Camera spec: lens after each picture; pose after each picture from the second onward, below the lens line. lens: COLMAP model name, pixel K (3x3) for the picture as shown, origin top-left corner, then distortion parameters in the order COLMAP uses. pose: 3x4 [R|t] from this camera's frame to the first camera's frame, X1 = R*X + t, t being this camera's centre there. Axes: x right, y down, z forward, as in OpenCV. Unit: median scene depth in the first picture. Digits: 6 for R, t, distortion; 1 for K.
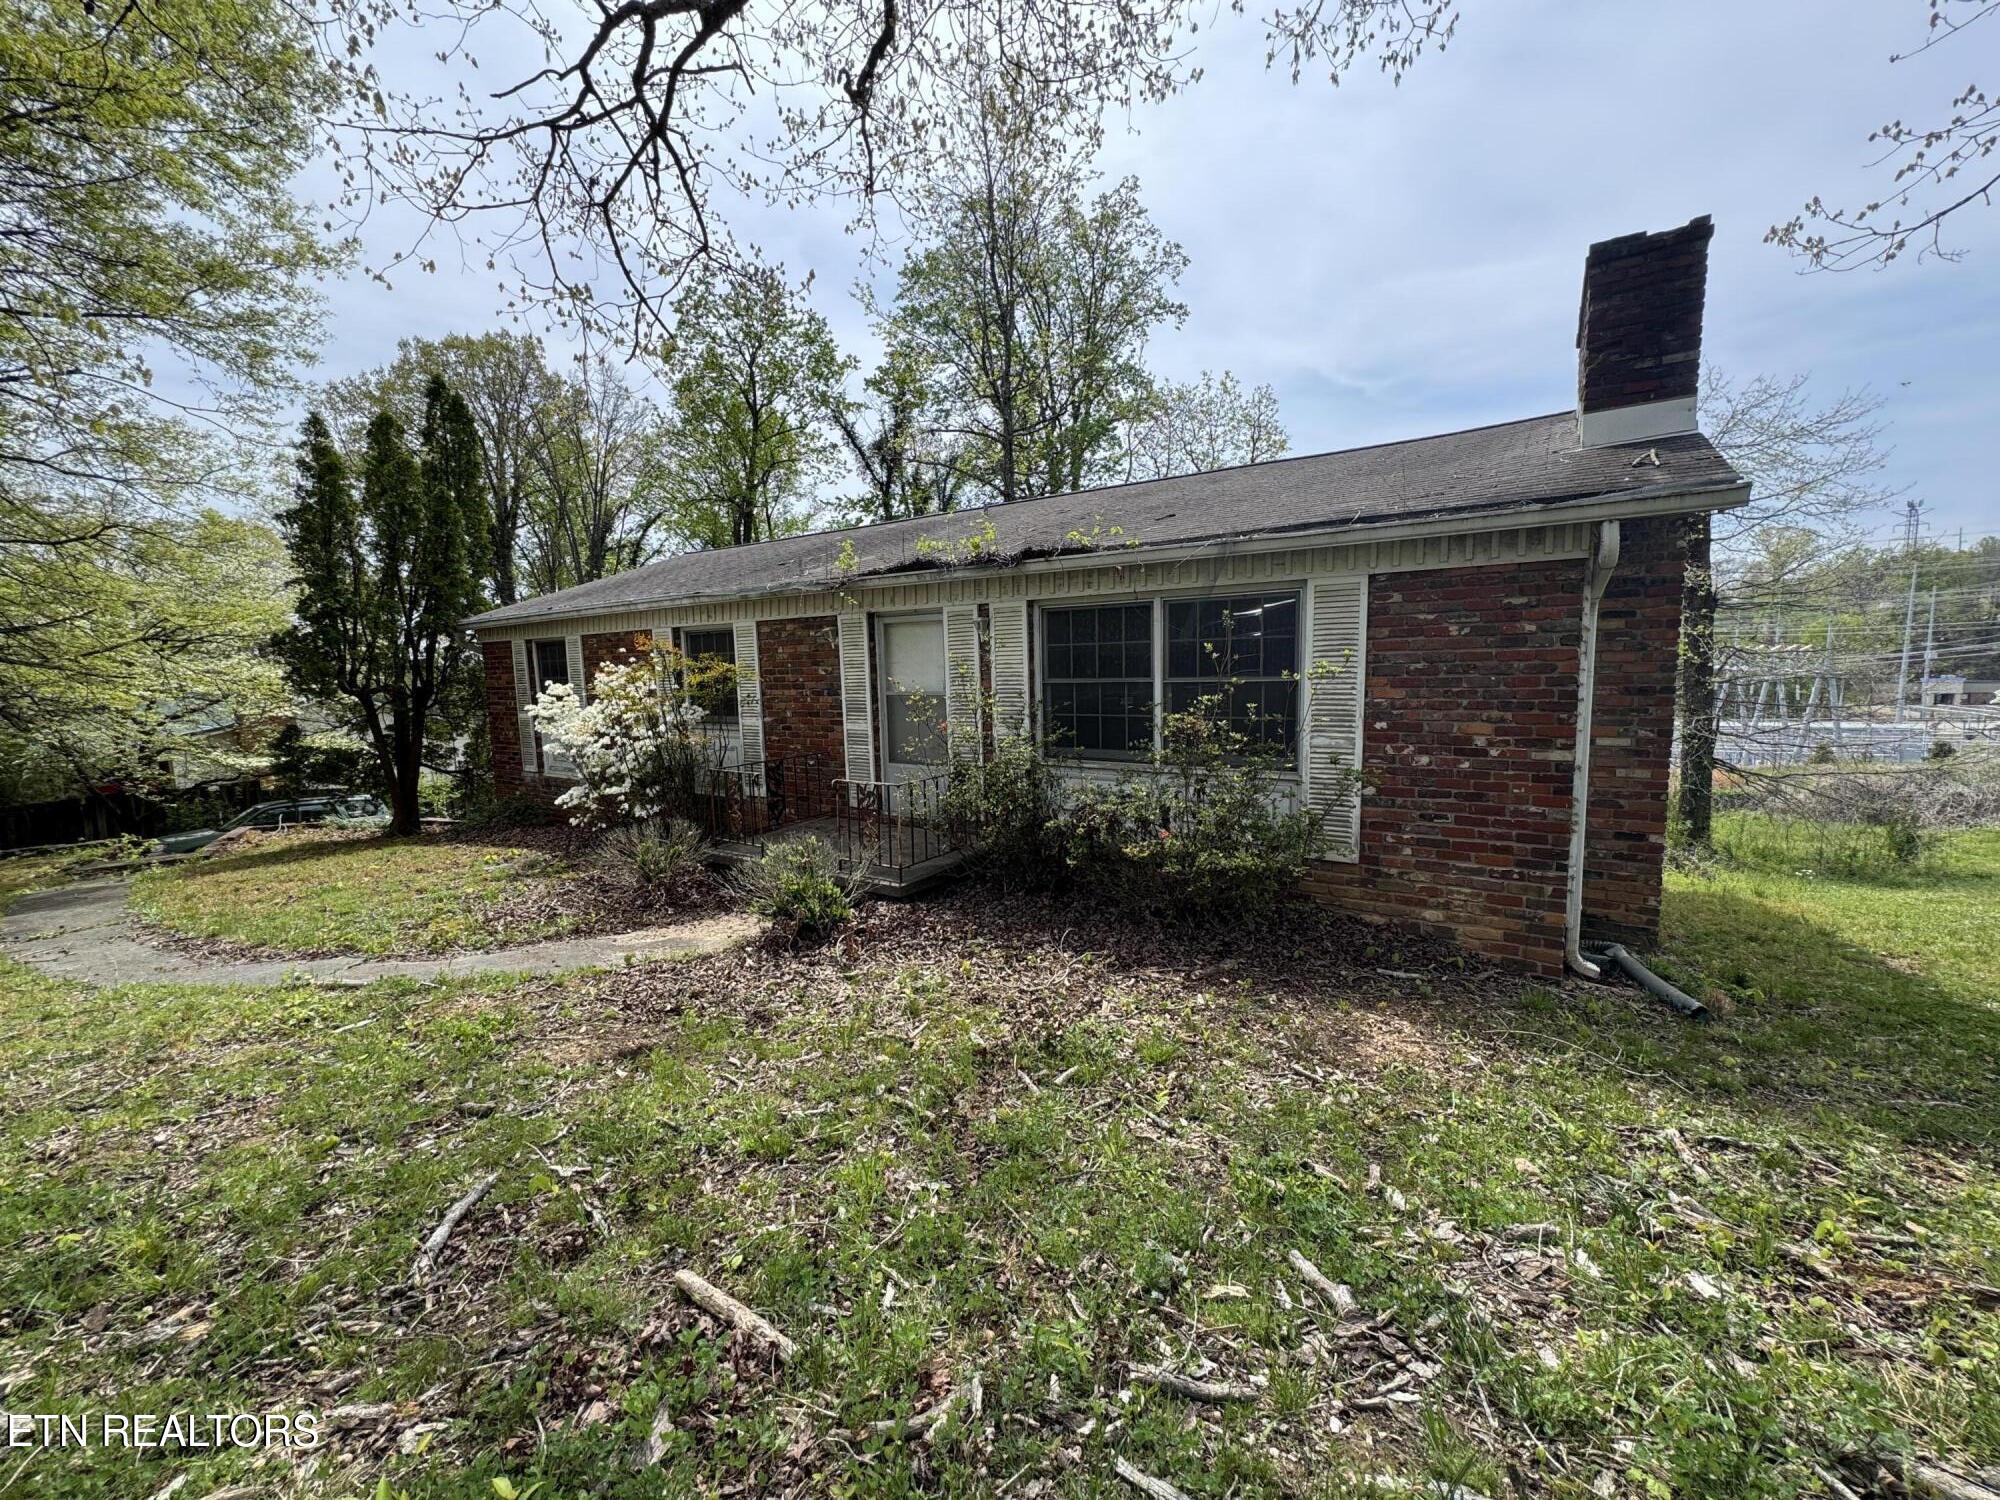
lens RADIAL K [[814.7, 0, 1019.5], [0, 814.7, 747.9], [0, 0, 1]] dist [0.004871, -0.000584]
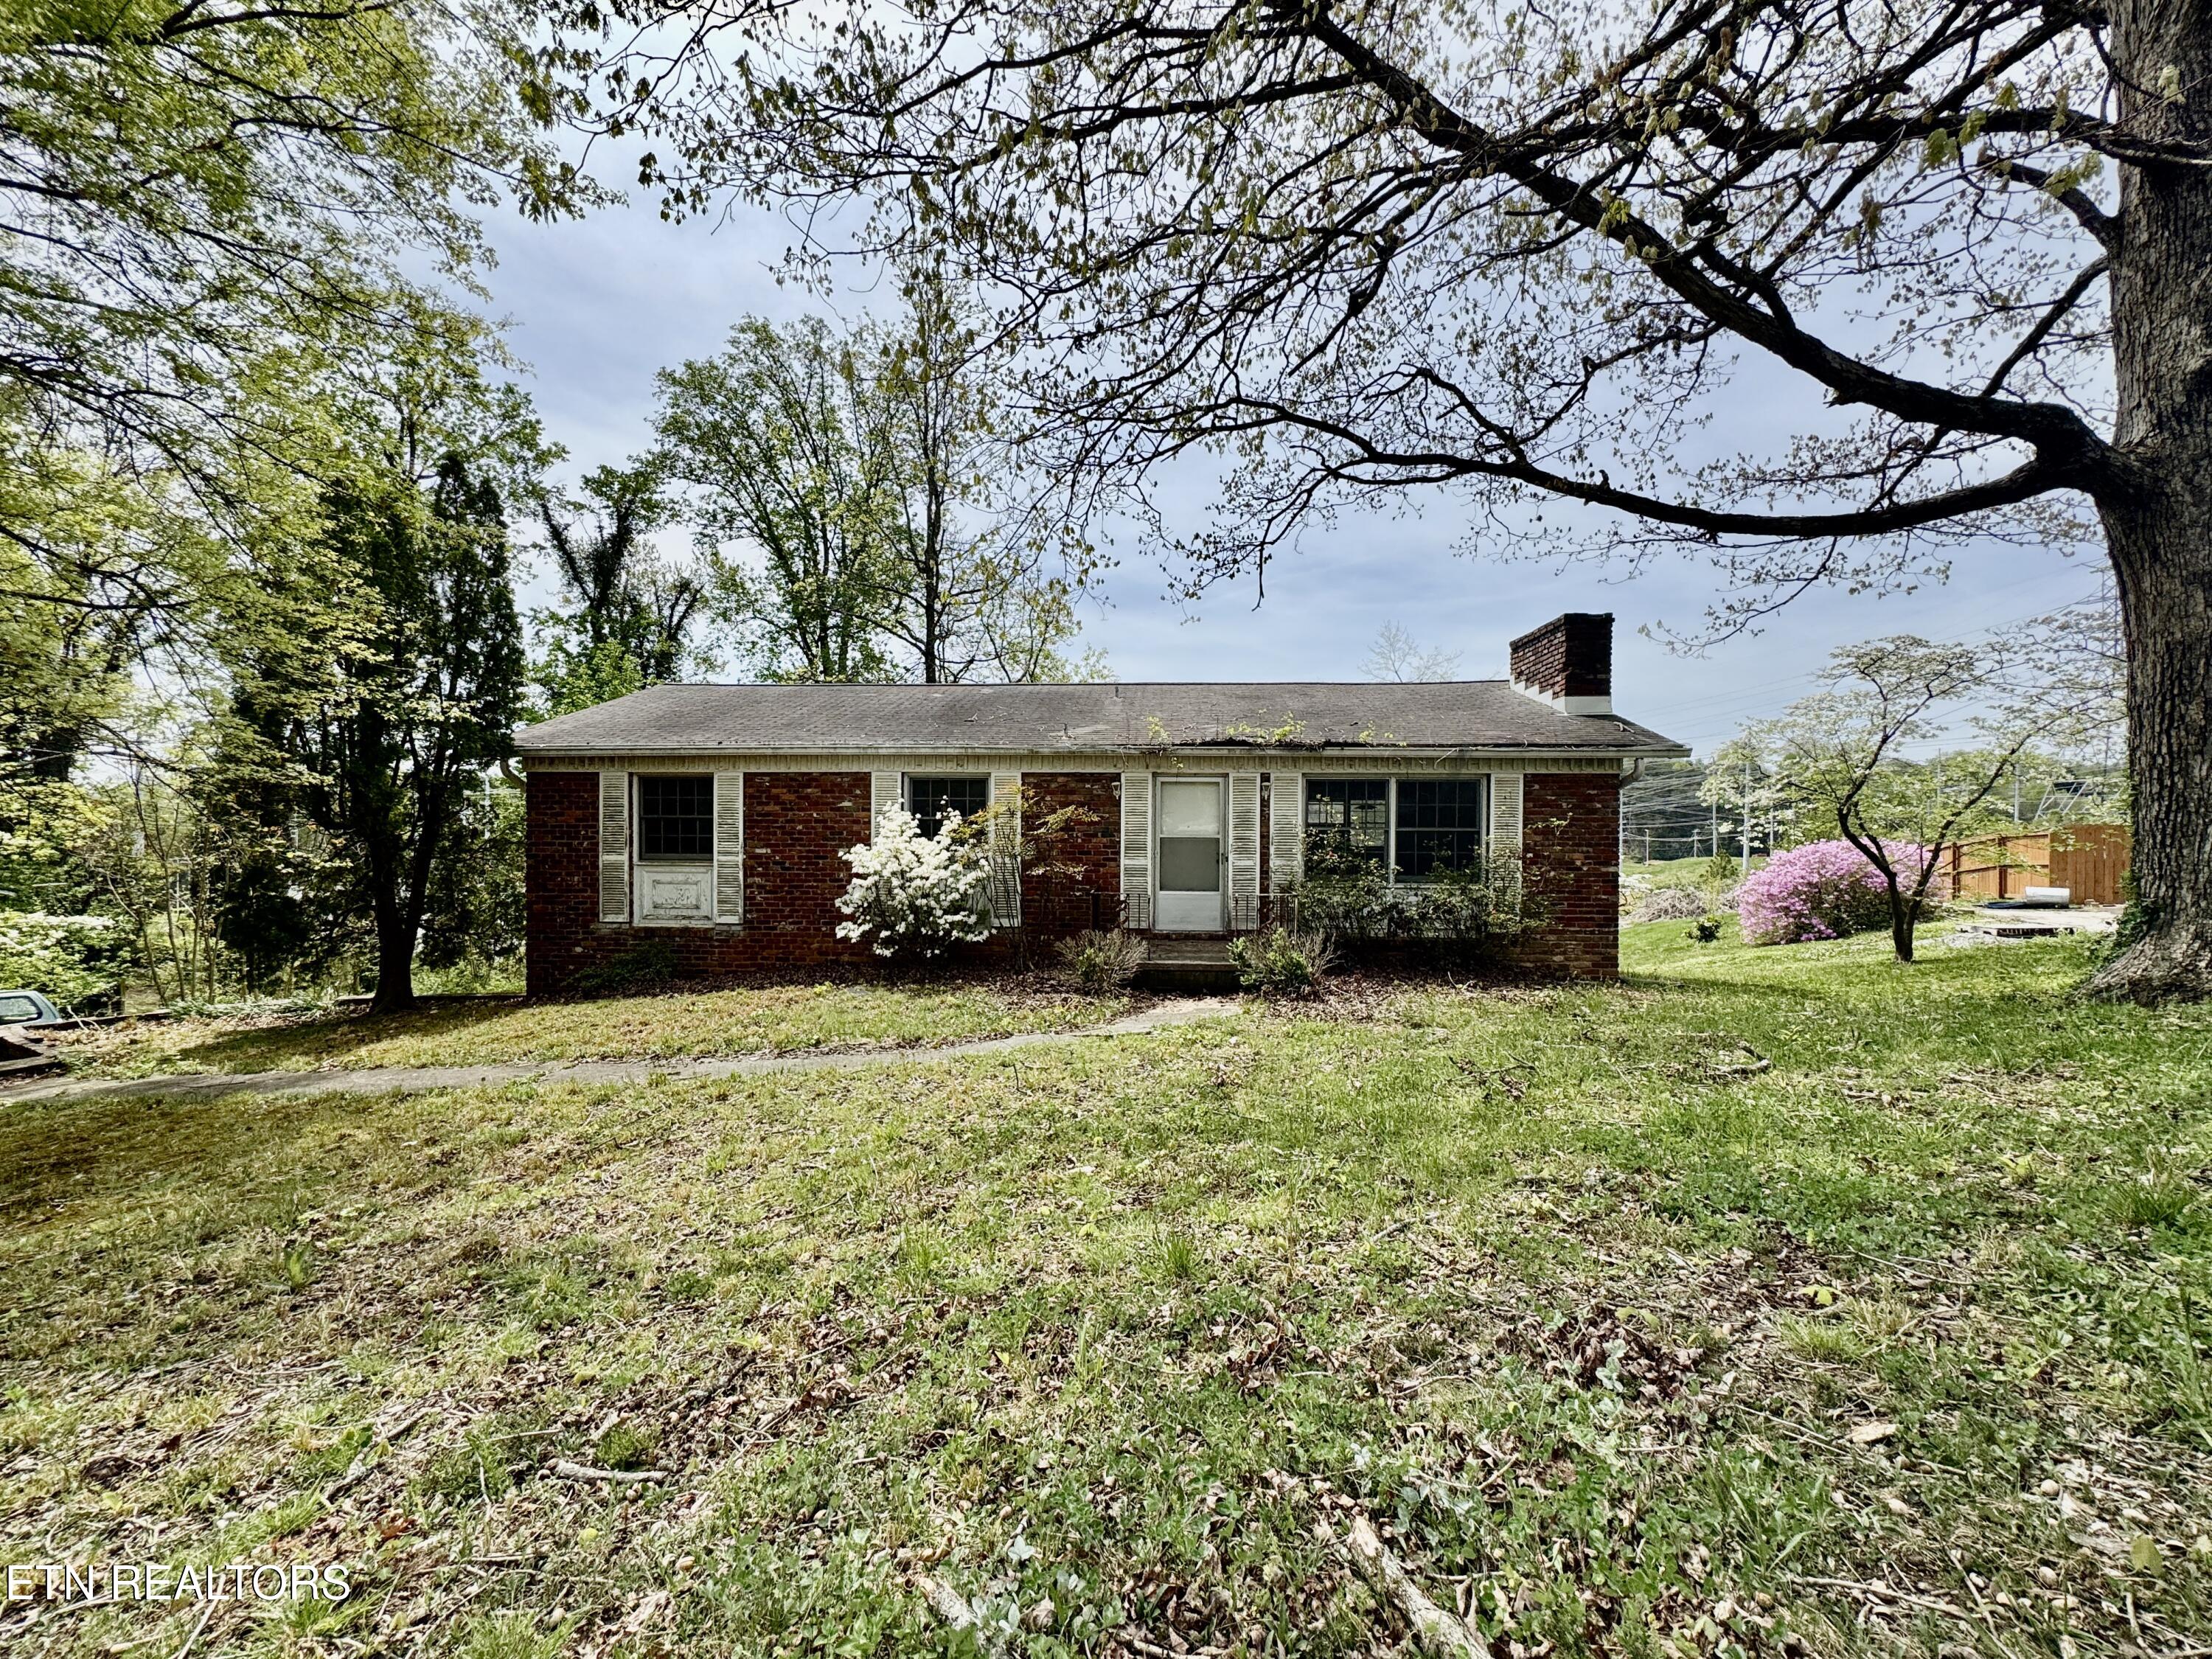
lens RADIAL K [[901.0, 0, 1107.8], [0, 901.0, 832.0], [0, 0, 1]] dist [0.004871, -0.000584]
pose [[0.857999, 0.024270, 0.513078, -0.238302], [0.026847, 0.995399, -0.091980, 0.013753], [-0.512950, 0.092694, 0.853399, -0.041697]]
